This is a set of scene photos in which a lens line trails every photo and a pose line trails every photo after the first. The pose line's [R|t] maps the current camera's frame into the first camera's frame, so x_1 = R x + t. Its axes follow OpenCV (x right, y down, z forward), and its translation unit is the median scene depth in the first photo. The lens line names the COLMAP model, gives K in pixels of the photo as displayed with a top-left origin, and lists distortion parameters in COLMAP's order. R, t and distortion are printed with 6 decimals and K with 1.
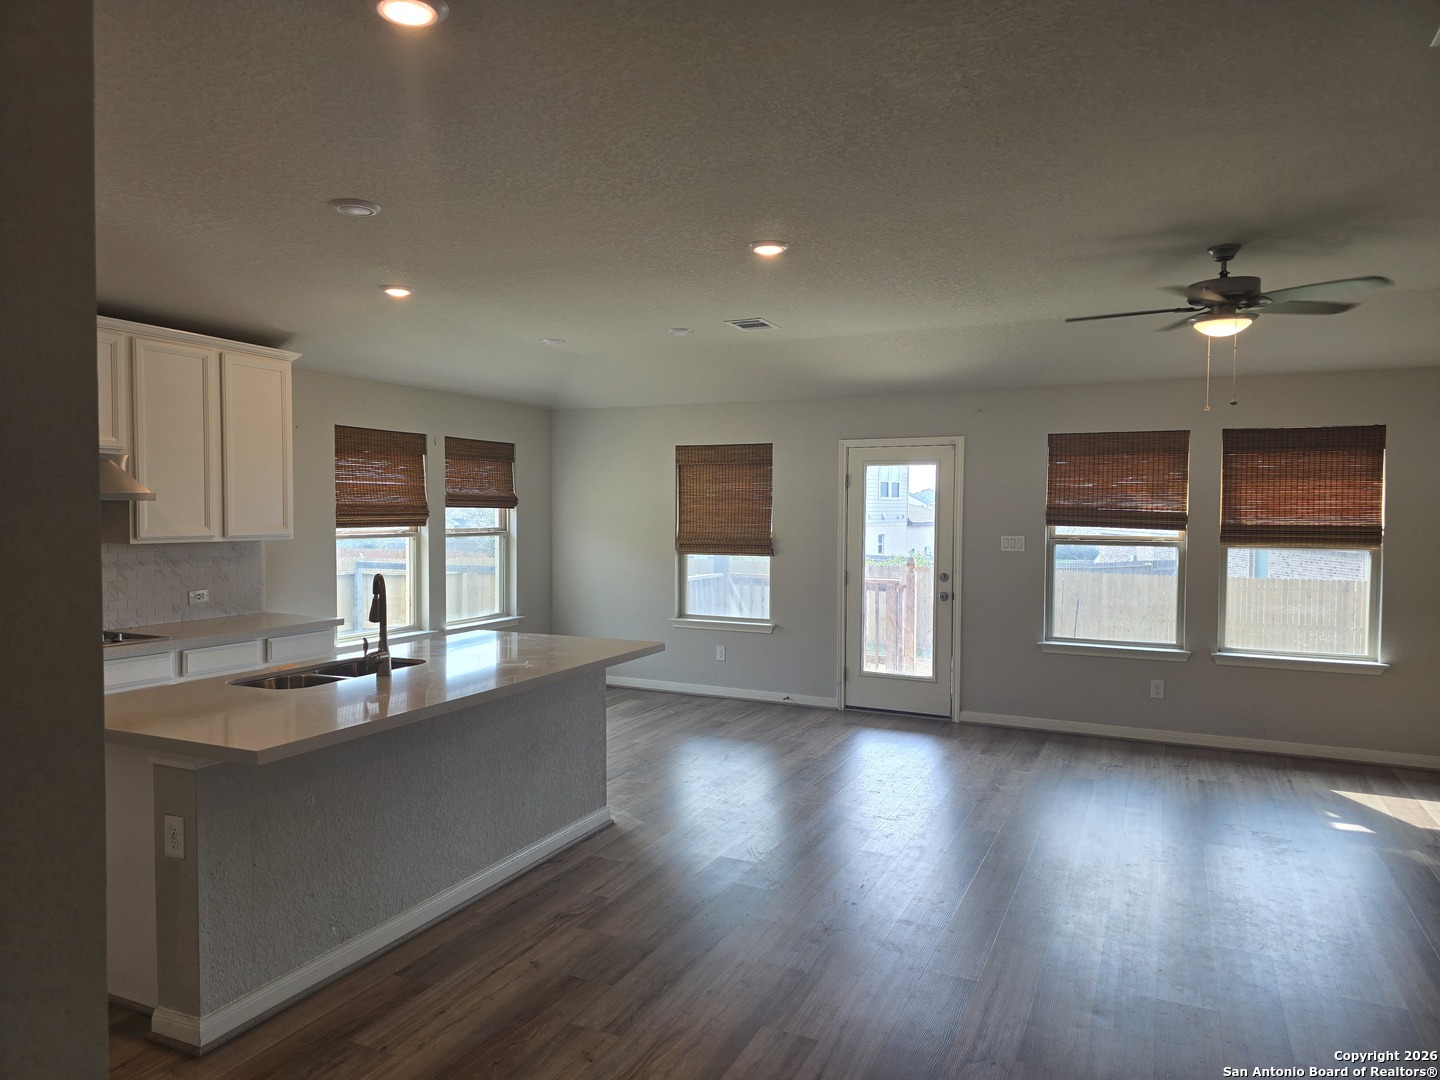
lens RADIAL K [[963.5, 0, 702.5], [0, 963.5, 540.1], [0, 0, 1]] dist [0.064242, -0.061771]
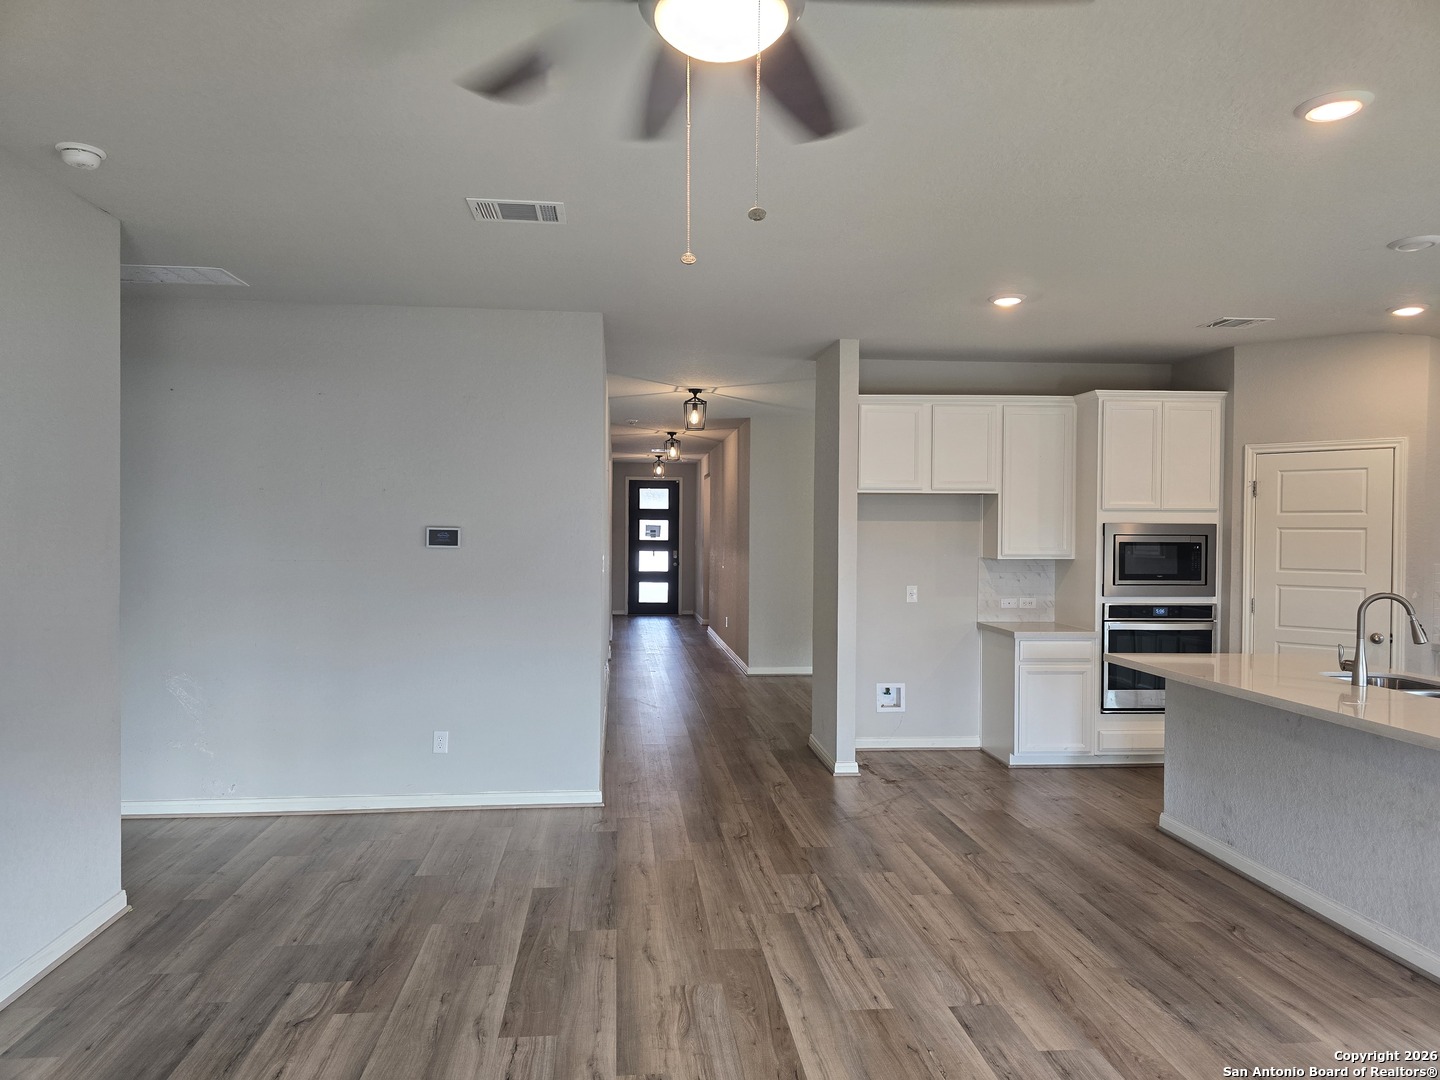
lens RADIAL K [[963.5, 0, 709.5], [0, 963.5, 547.7], [0, 0, 1]] dist [0.064242, -0.061771]
pose [[-0.854425, -0.003044, -0.519566, 0.502808], [-0.029225, 0.998681, 0.042209, -0.022113], [0.518753, 0.051249, -0.853387, 0.916108]]
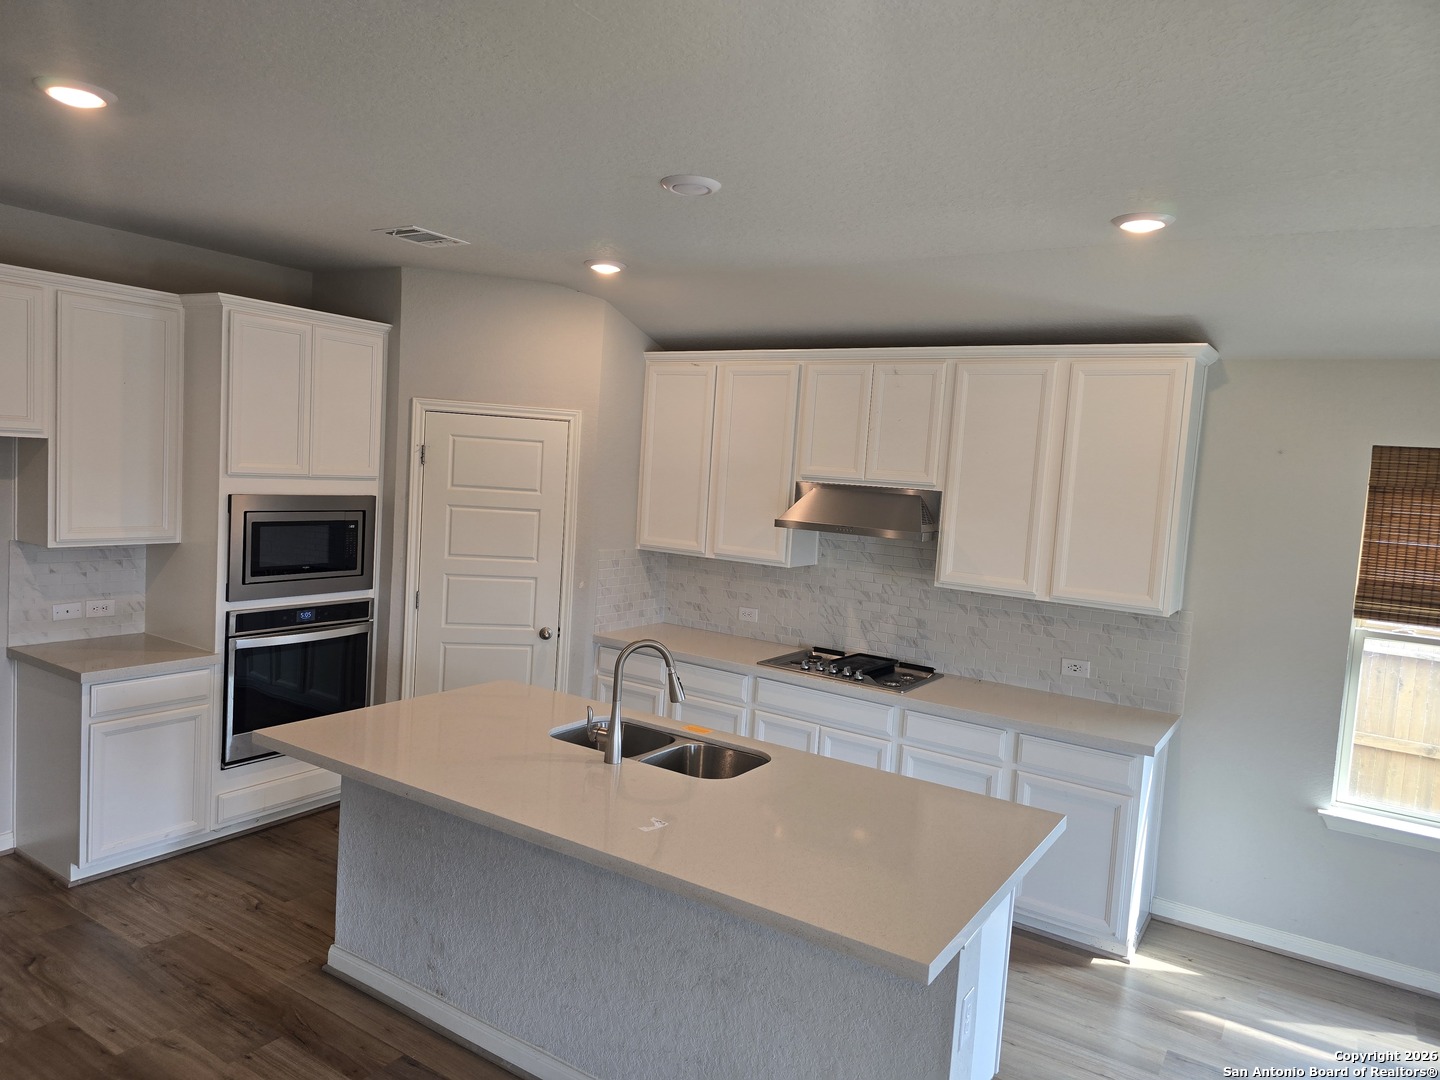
lens RADIAL K [[963.5, 0, 708.9], [0, 963.5, 538.4], [0, 0, 1]] dist [0.064242, -0.061771]
pose [[-0.126022, 0.063570, -0.989989, 0.270830], [-0.096911, 0.992383, 0.076060, -0.069812], [0.987282, 0.105526, -0.118902, 0.687266]]
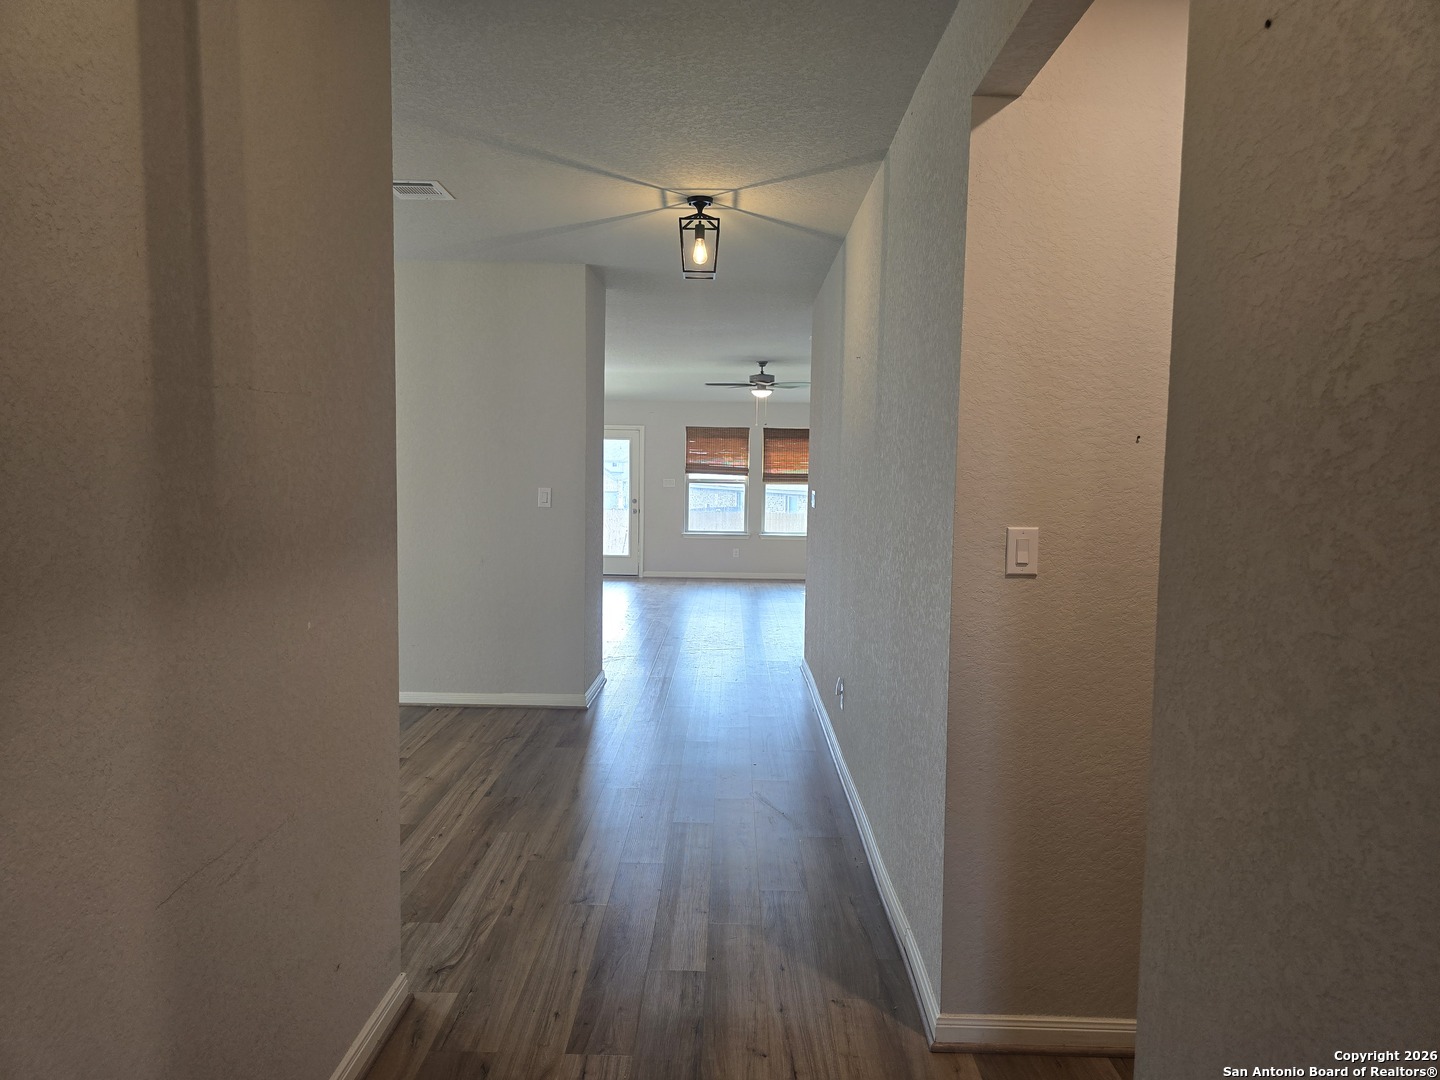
lens RADIAL K [[963.5, 0, 714.3], [0, 963.5, 550.6], [0, 0, 1]] dist [0.064242, -0.061771]
pose [[0.908025, -0.029979, 0.417843, -0.439694], [0.005811, 0.998241, 0.058993, 0.028343], [-0.418876, -0.051139, 0.906602, -0.853507]]
